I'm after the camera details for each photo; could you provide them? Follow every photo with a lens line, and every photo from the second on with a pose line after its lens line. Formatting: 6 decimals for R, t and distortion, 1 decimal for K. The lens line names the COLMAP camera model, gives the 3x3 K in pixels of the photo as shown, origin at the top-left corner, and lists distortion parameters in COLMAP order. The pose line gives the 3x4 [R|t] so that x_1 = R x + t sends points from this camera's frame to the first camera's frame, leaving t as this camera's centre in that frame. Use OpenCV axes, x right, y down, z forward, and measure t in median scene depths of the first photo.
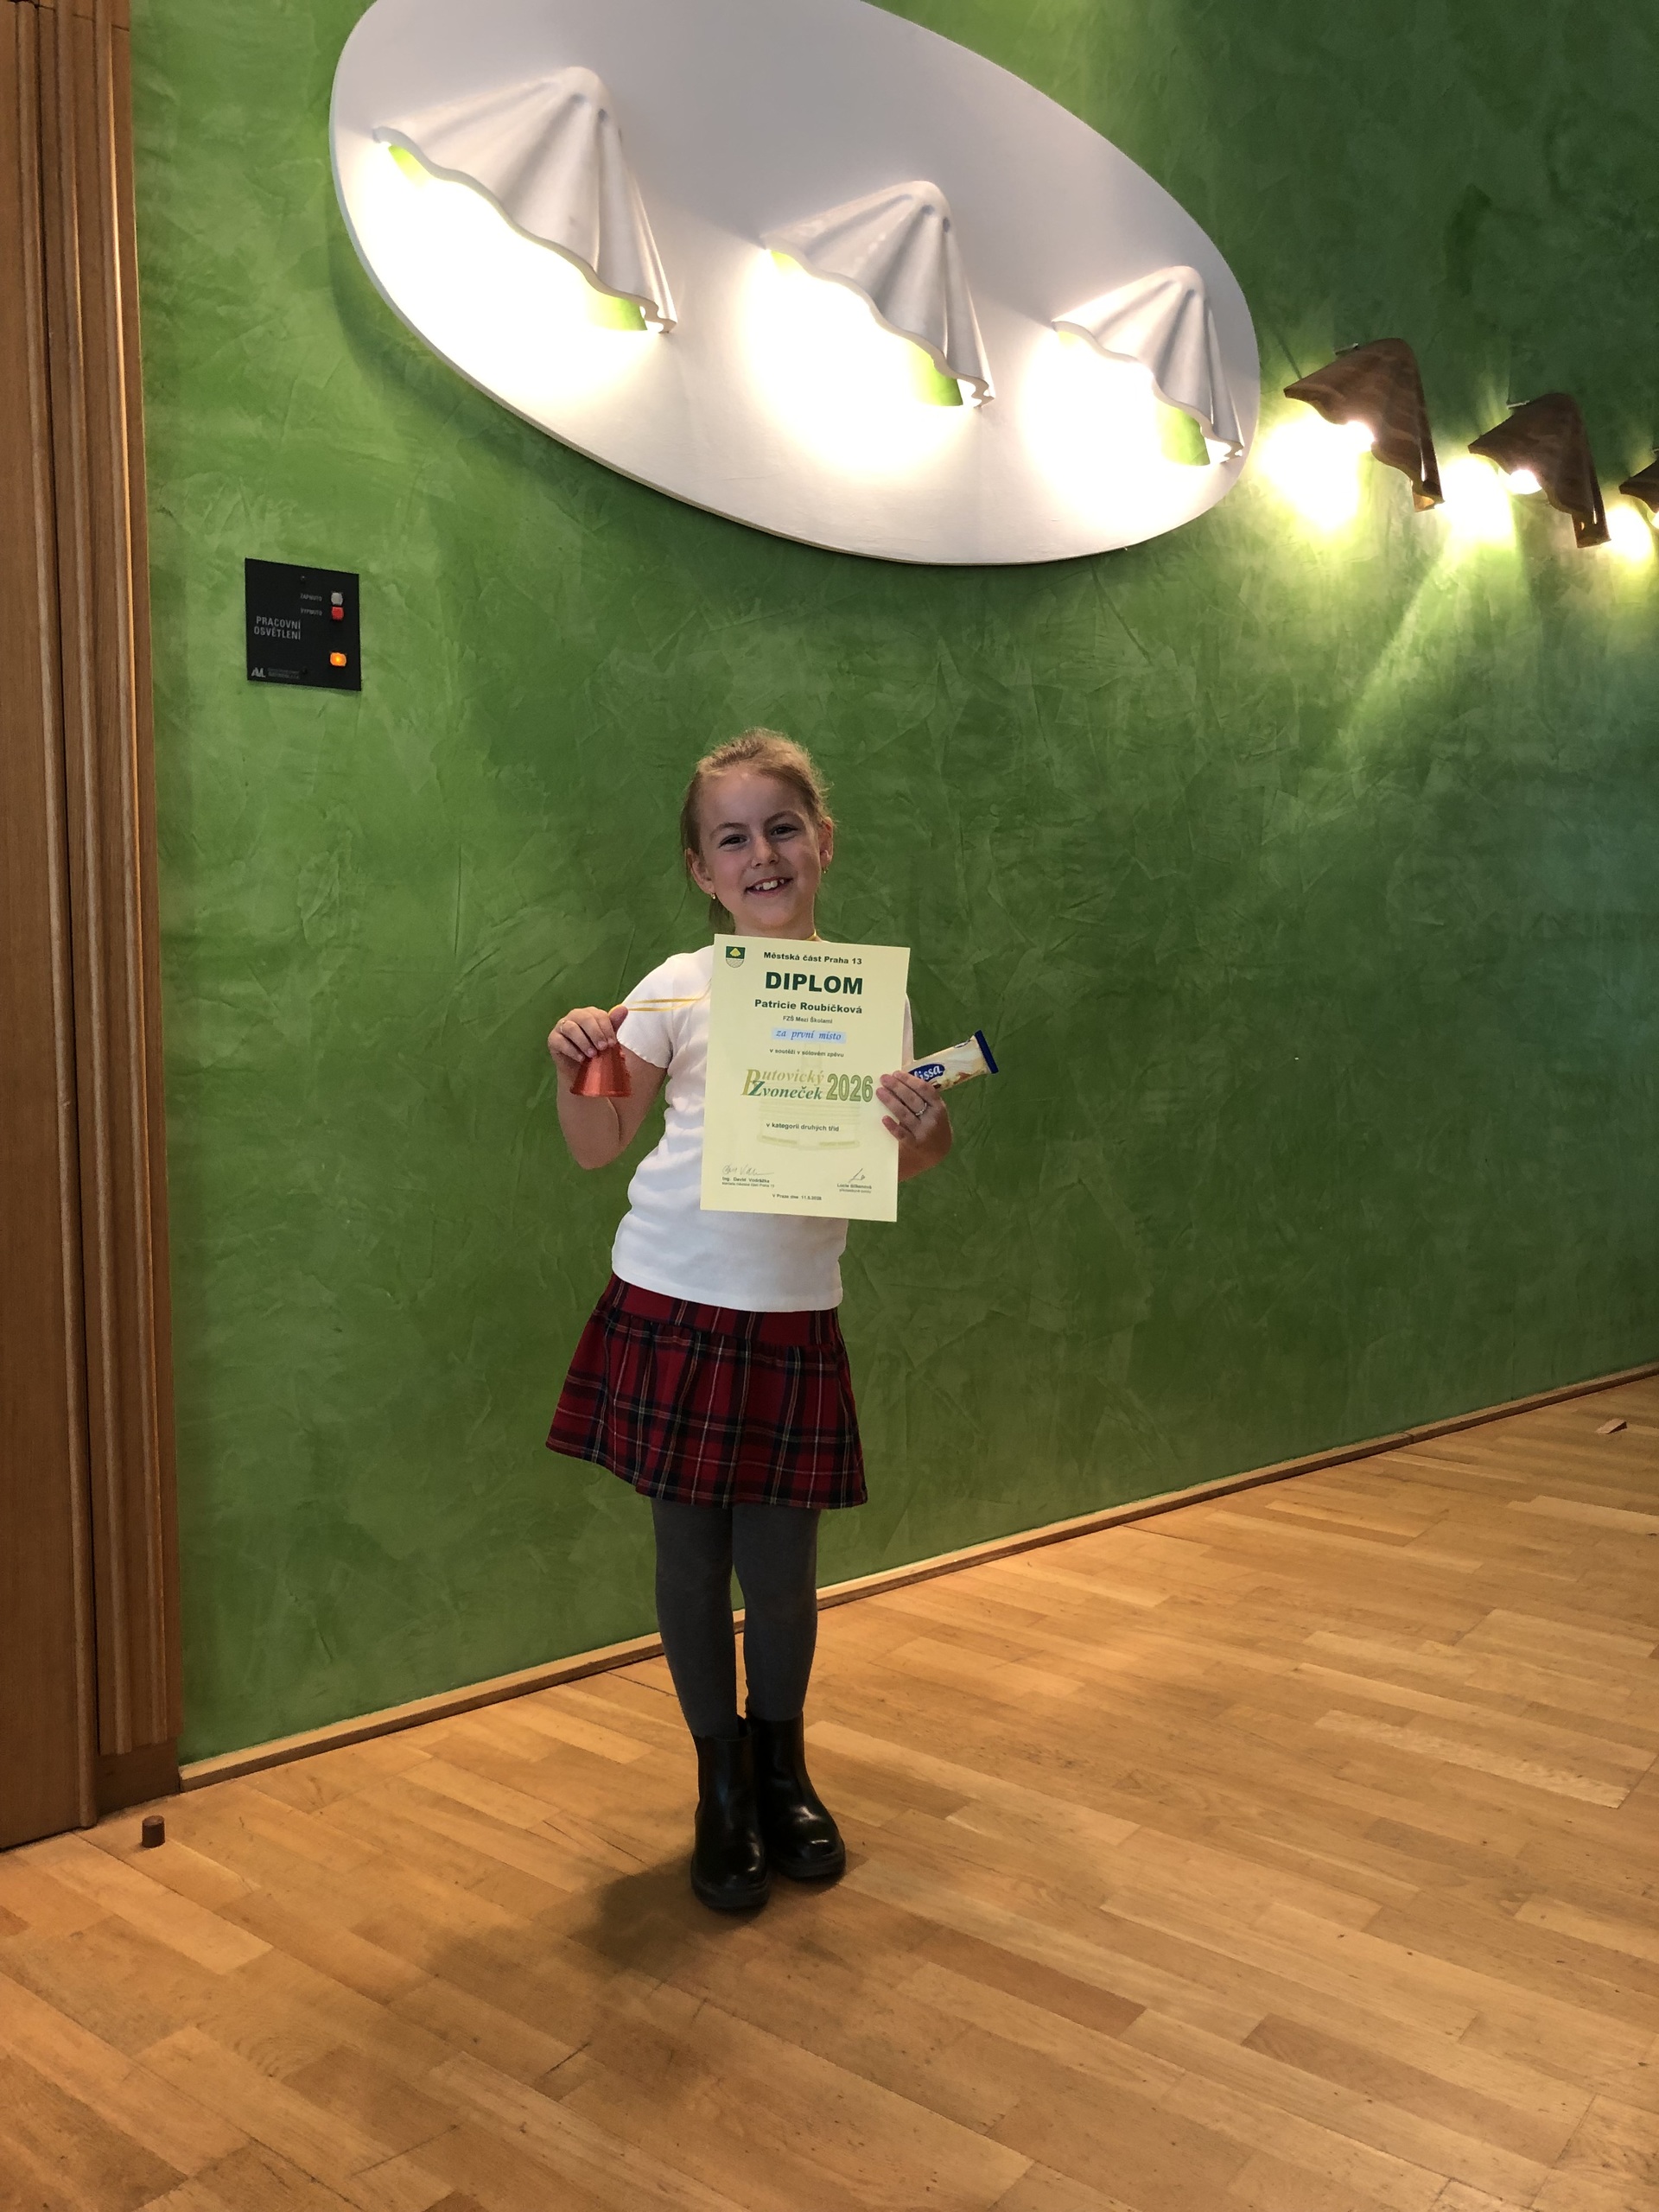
lens RADIAL K [[1797.0, 0, 826.4], [0, 1797.0, 1089.4], [0, 0, 1]] dist [0.017637, -0.021427]
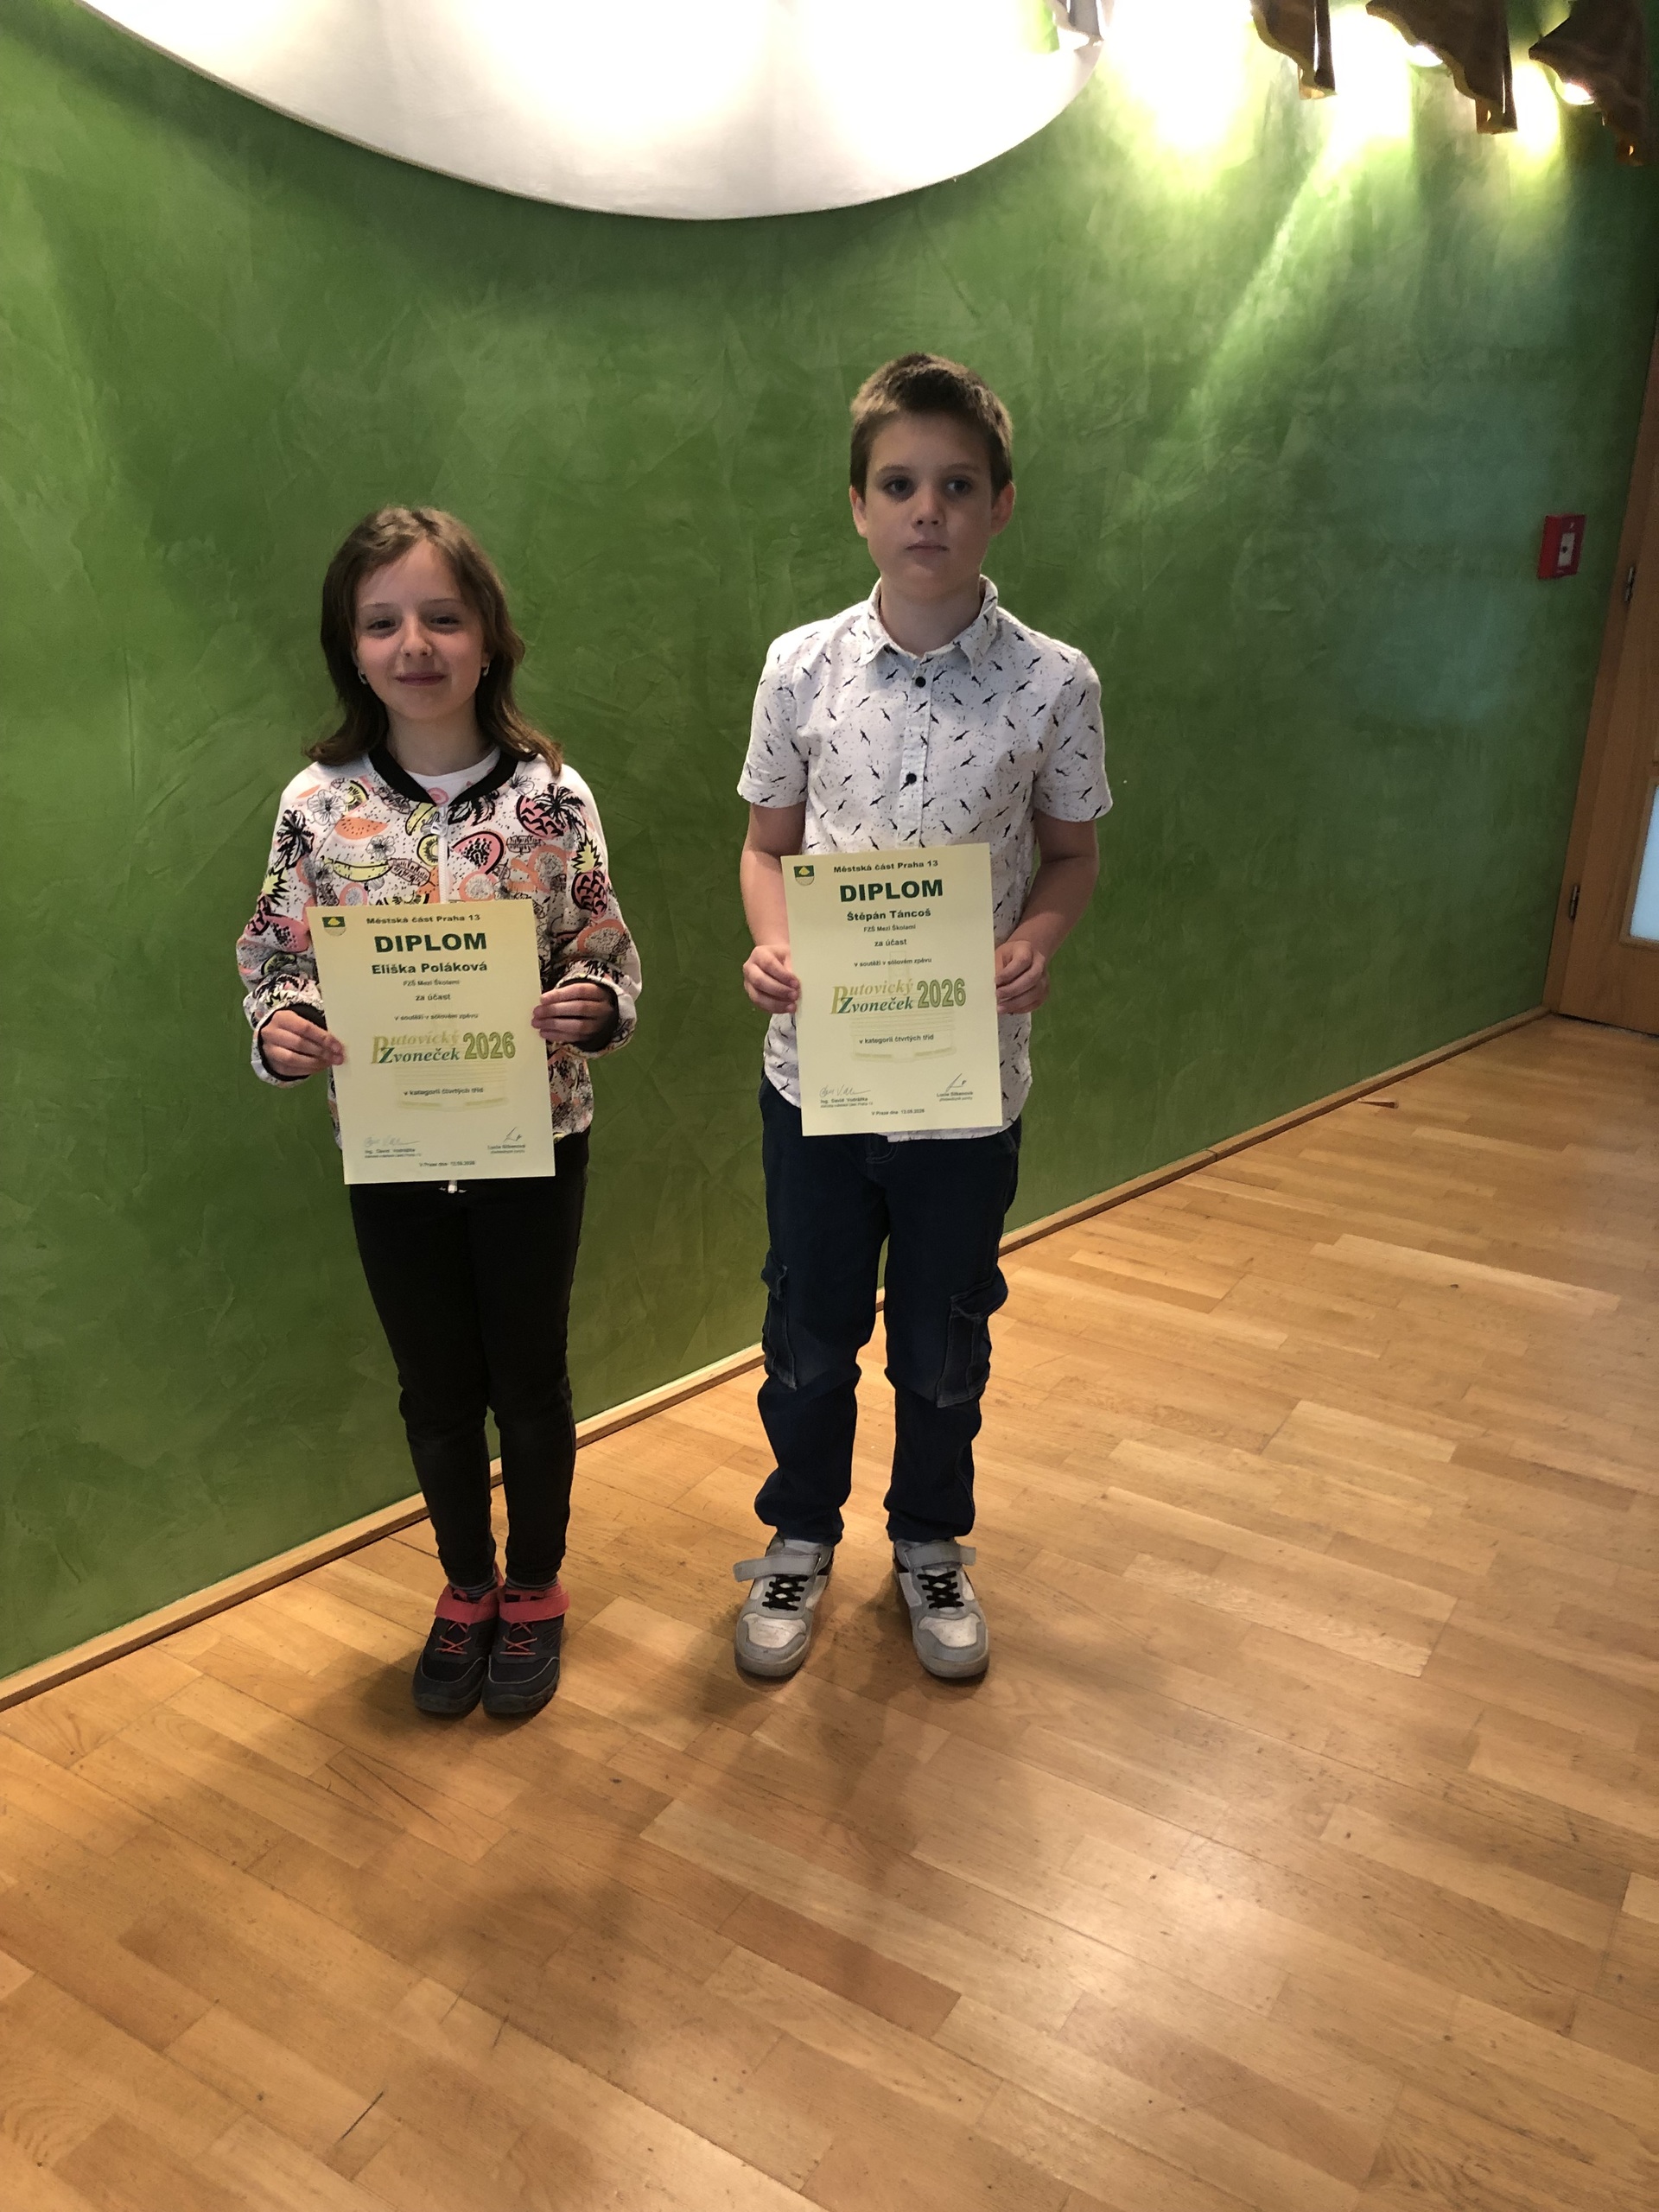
lens RADIAL K [[1797.0, 0, 798.5], [0, 1797.0, 1129.8], [0, 0, 1]] dist [0.017637, -0.021427]
pose [[0.994689, -0.031743, 0.097911, 0.004872], [0.001819, 0.956532, 0.291621, -0.126150], [-0.102912, -0.289894, 0.951510, 0.118164]]
